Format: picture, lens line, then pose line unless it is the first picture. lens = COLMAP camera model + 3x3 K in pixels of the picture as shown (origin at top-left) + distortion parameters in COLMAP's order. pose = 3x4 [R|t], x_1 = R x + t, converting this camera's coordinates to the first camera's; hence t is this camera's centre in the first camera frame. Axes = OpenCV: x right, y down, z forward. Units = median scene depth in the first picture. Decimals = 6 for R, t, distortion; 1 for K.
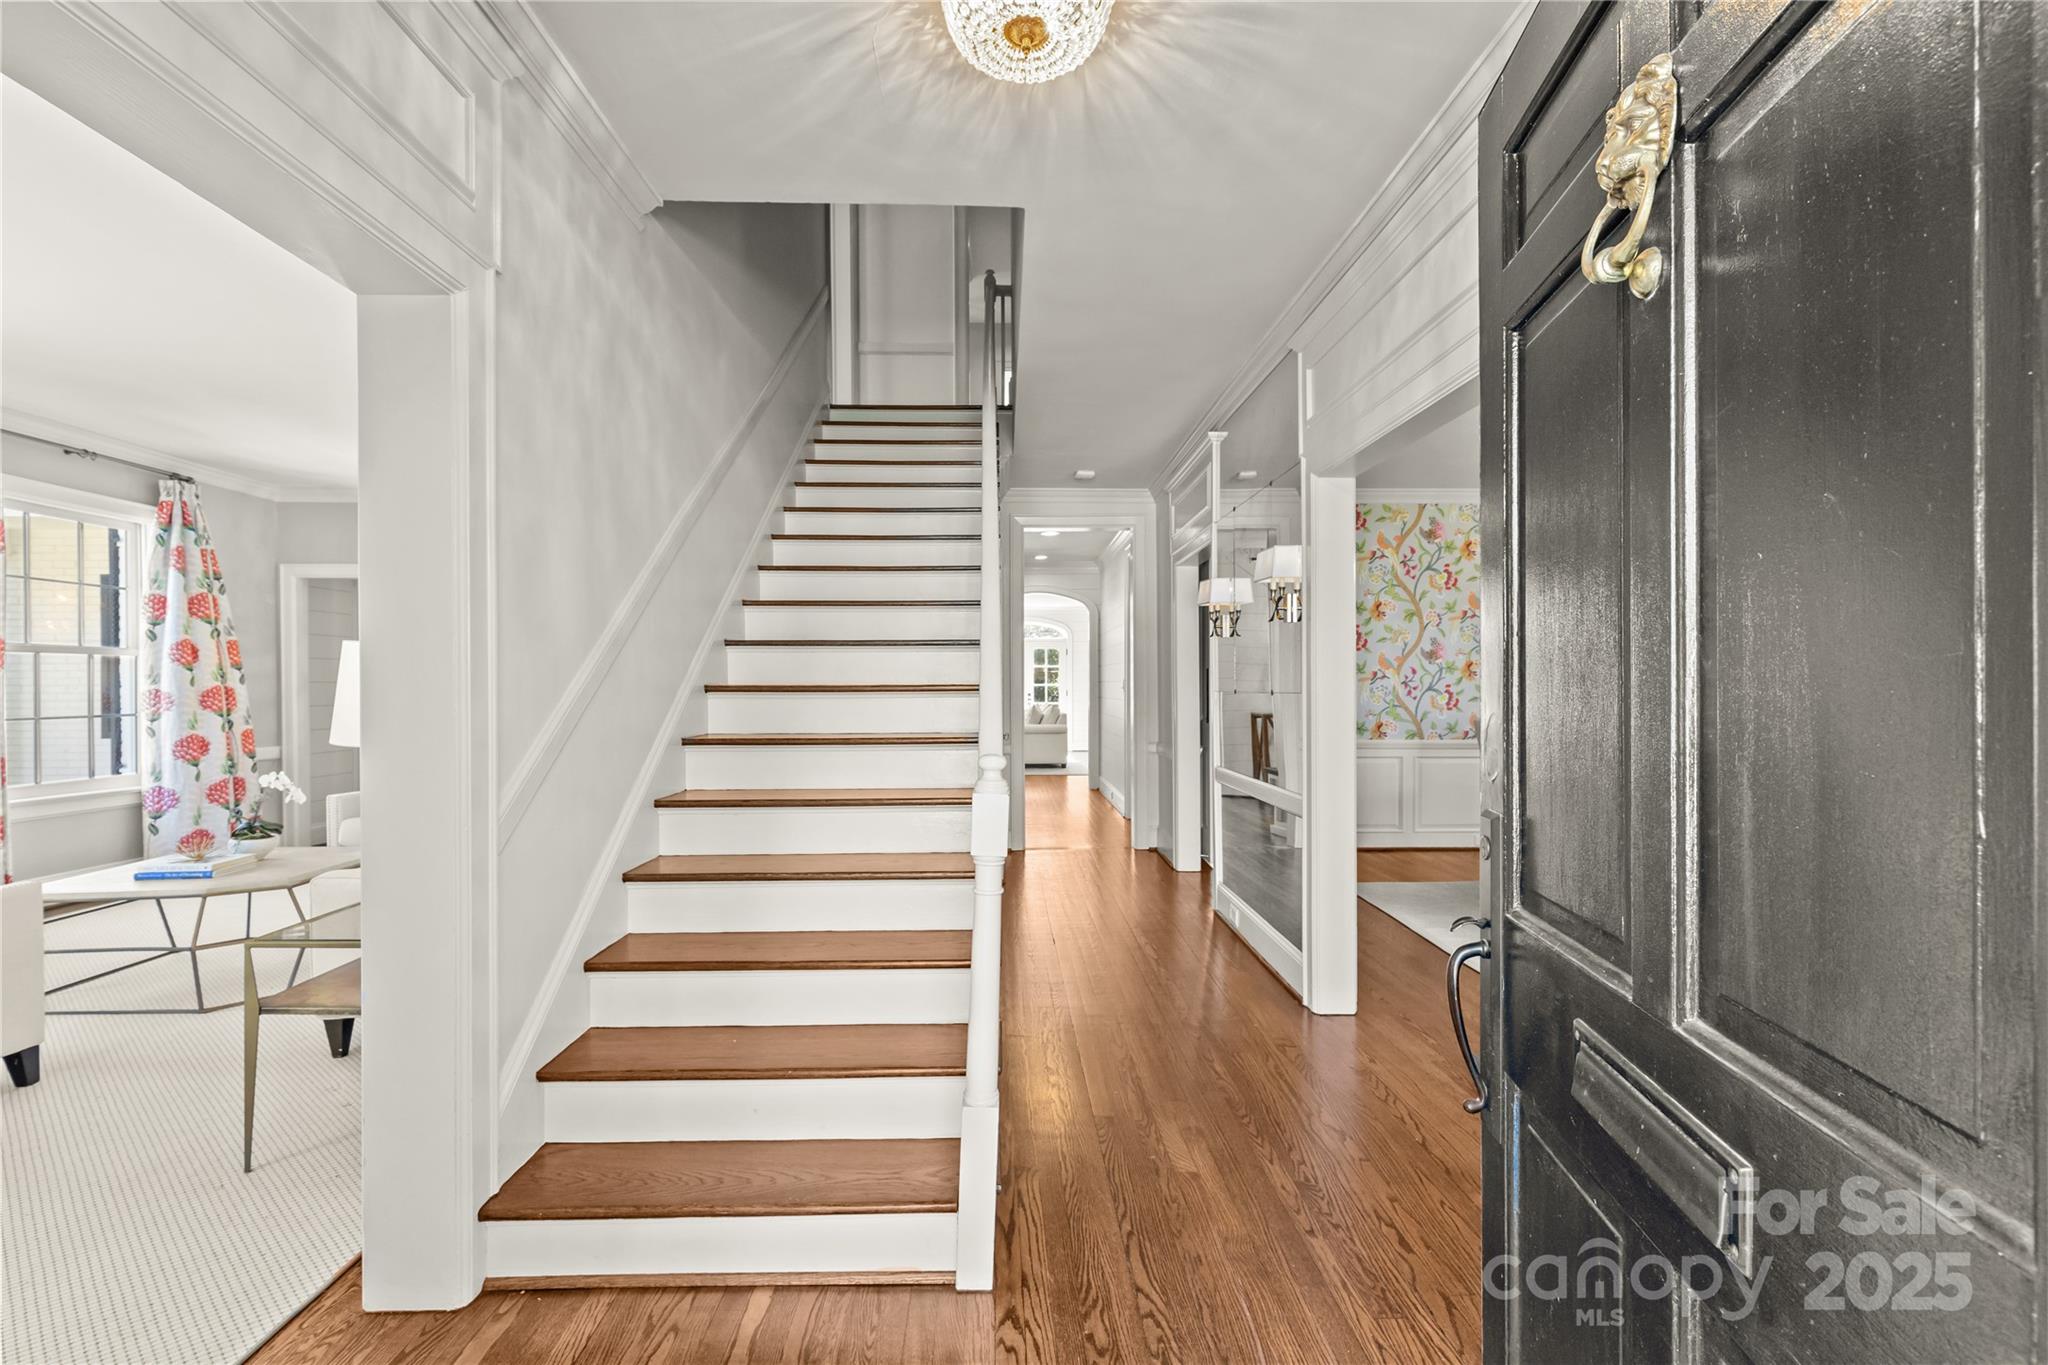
lens RADIAL K [[914.1, 0, 1007.0], [0, 914.1, 675.7], [0, 0, 1]] dist [0.004001, -0.000531]
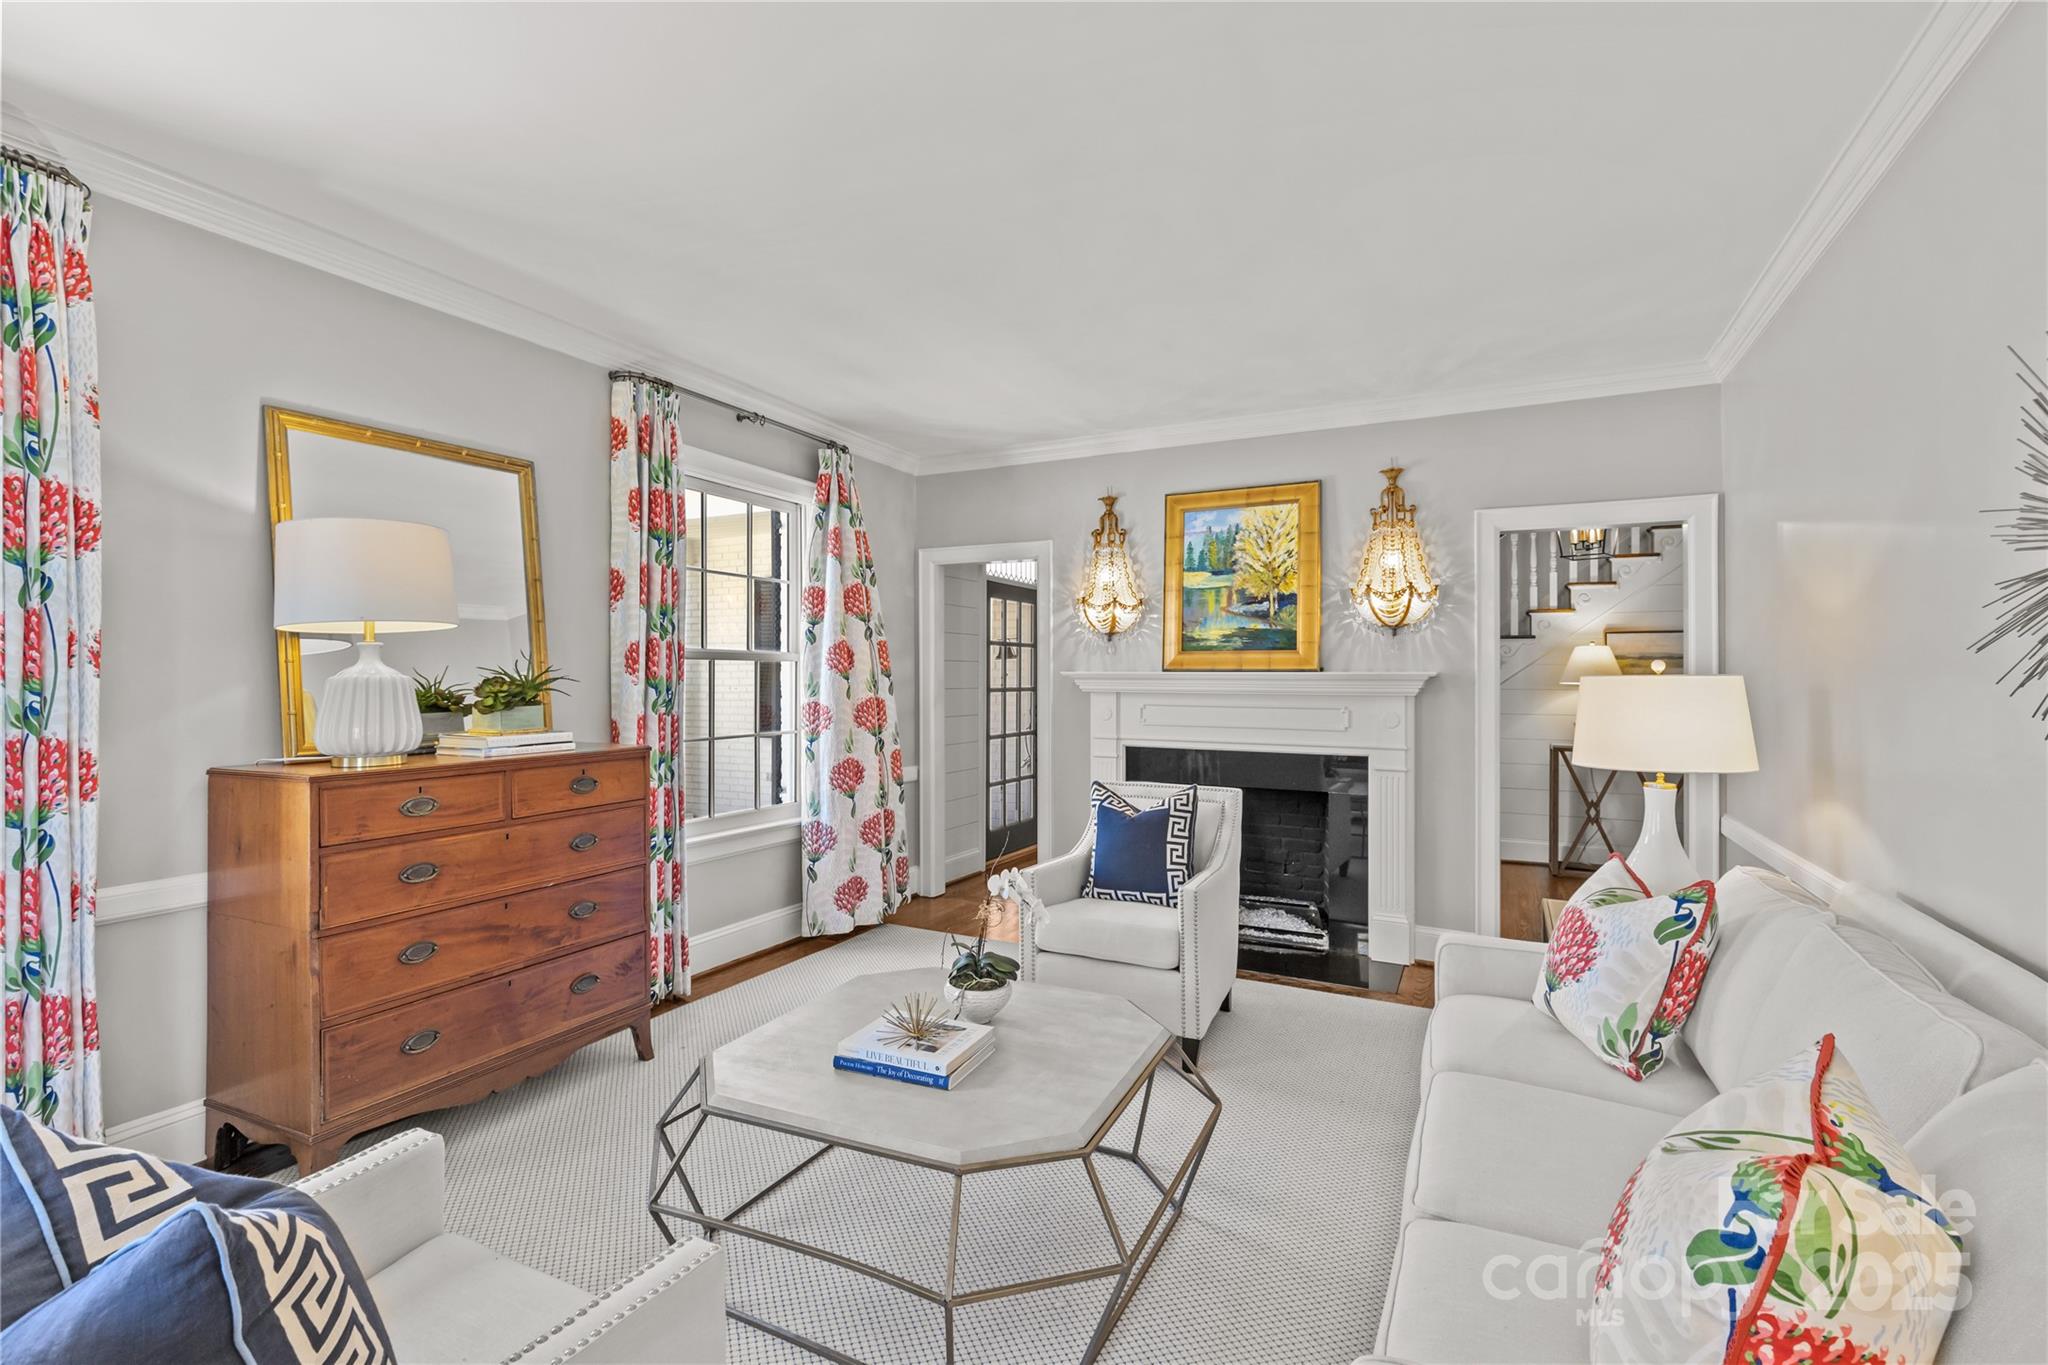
lens RADIAL K [[928.8, 0, 1021.1], [0, 928.8, 650.1], [0, 0, 1]] dist [0.001529, -0.000079]
pose [[0.883019, -0.003588, -0.469324, -0.365618], [-0.002928, 0.999909, -0.013154, -0.020986], [0.469328, 0.012989, 0.882928, 0.343267]]
